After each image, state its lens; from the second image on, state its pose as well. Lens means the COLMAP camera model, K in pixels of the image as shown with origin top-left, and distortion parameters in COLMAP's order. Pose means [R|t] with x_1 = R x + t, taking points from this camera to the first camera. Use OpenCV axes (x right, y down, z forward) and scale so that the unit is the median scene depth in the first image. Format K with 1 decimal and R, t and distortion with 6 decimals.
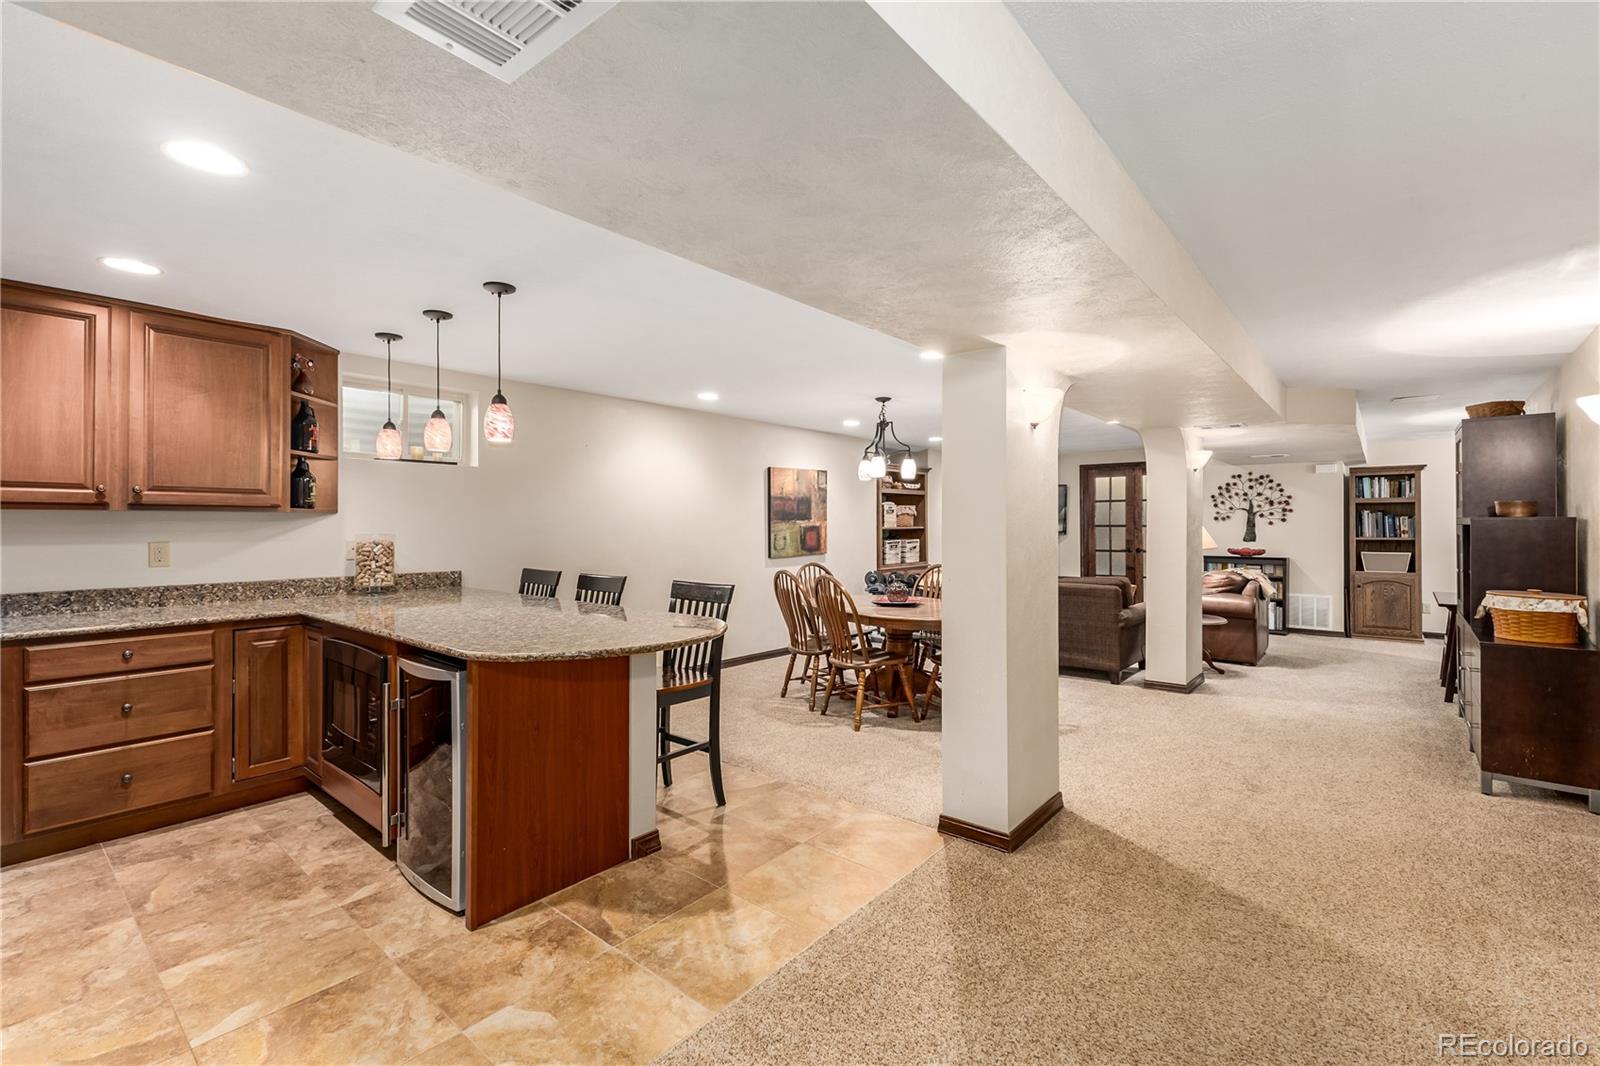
lens RADIAL K [[698.1, 0, 803.3], [0, 698.1, 526.9], [0, 0, 1]] dist [0.004671, 0.000364]
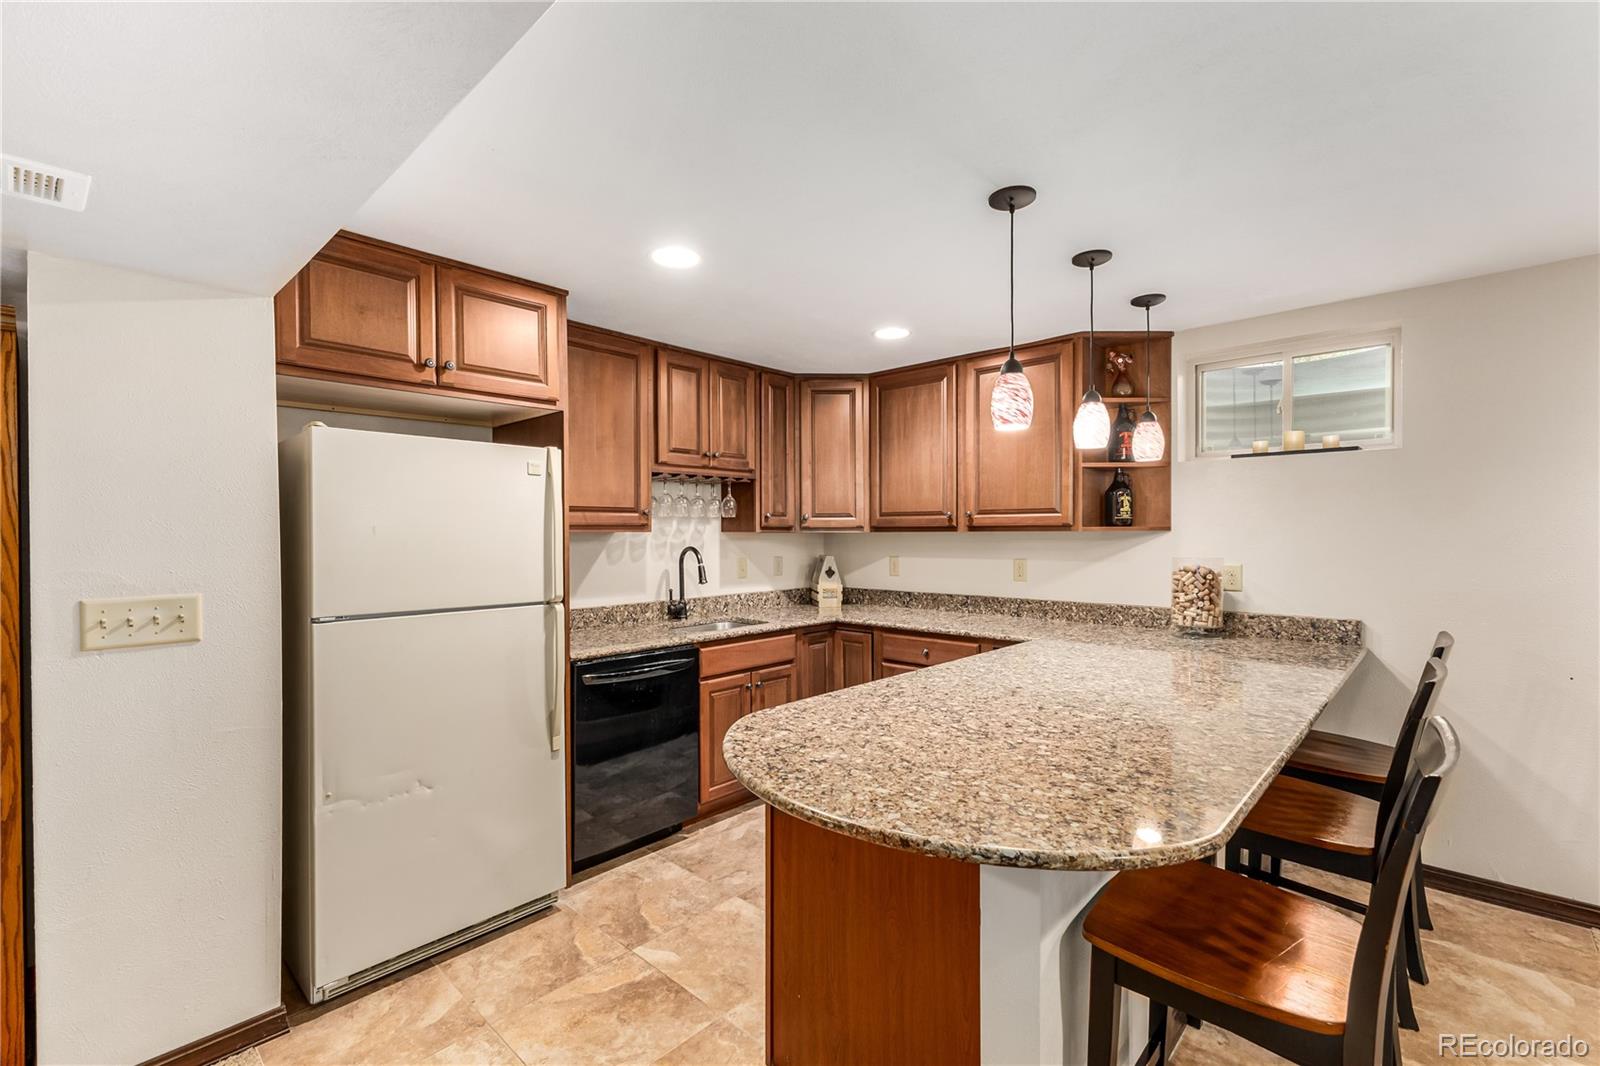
lens RADIAL K [[698.1, 0, 803.0], [0, 698.1, 534.6], [0, 0, 1]] dist [0.004671, 0.000364]
pose [[-0.061205, 0.002533, -0.998122, 0.217018], [-0.000083, 0.999997, 0.002543, -0.020297], [0.998125, 0.000239, -0.061205, 0.735705]]
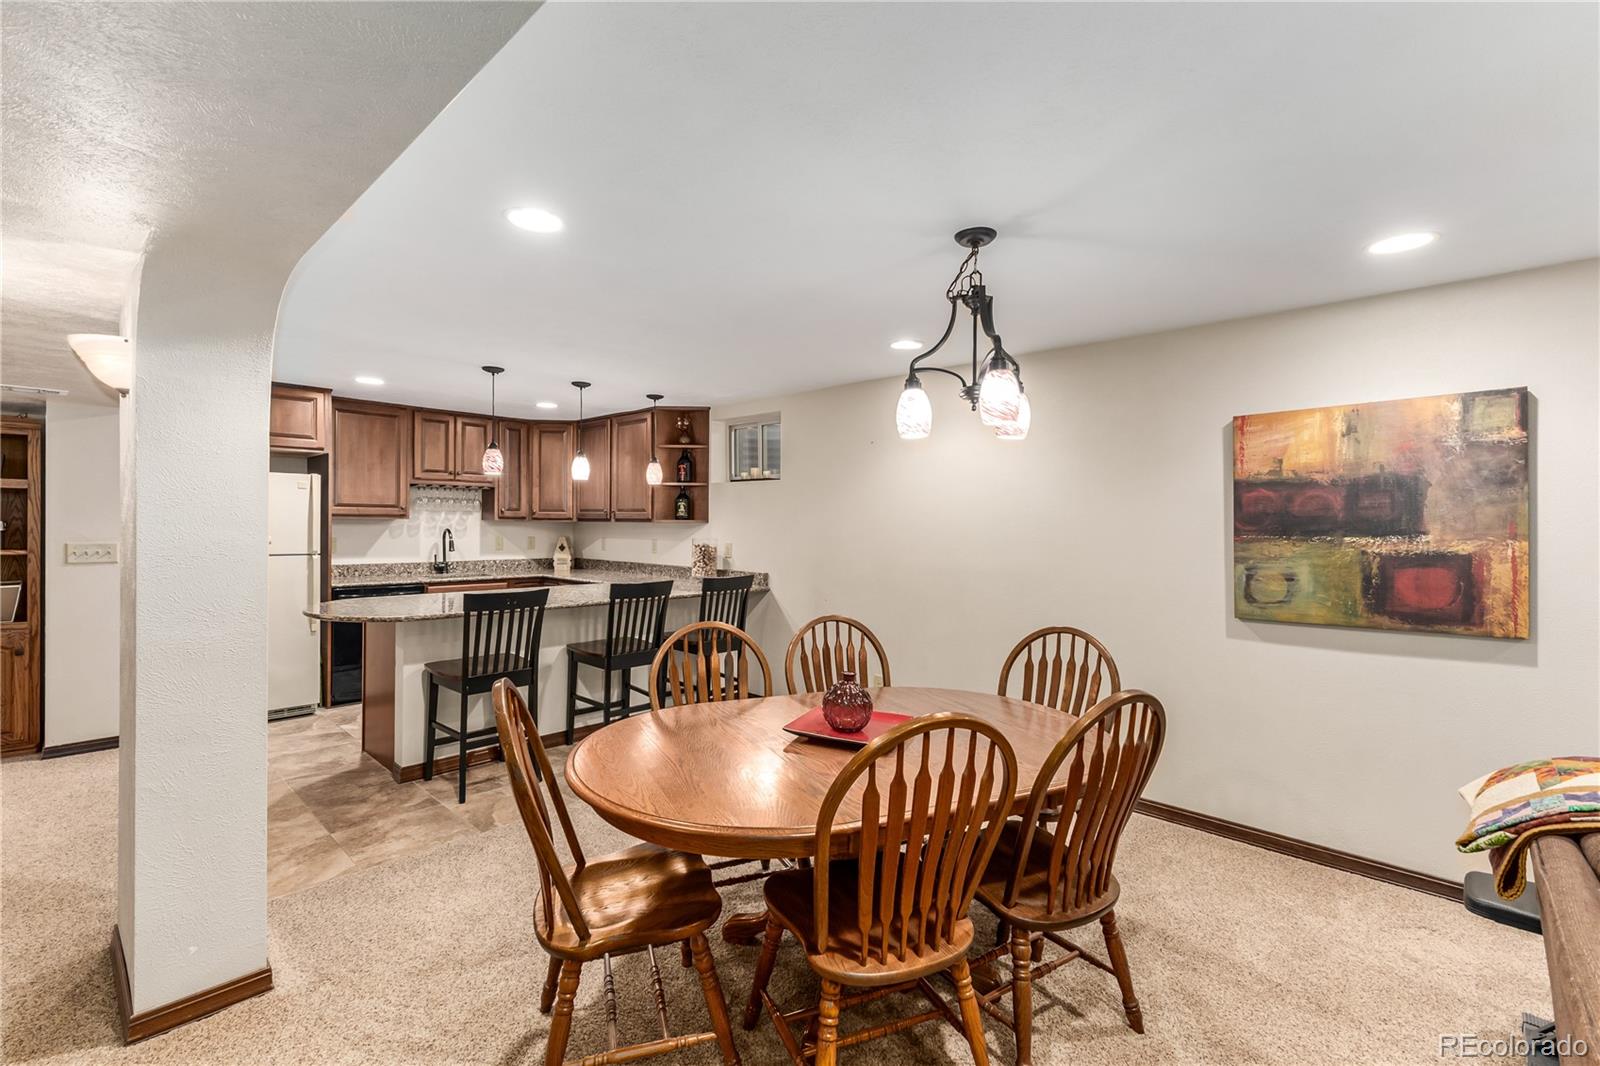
lens RADIAL K [[698.1, 0, 801.3], [0, 698.1, 529.5], [0, 0, 1]] dist [0.004671, 0.000364]
pose [[-0.064613, 0.007526, -0.997882, 0.864266], [-0.015343, 0.999846, 0.008534, -0.025555], [0.997792, 0.015862, -0.064488, 1.520756]]
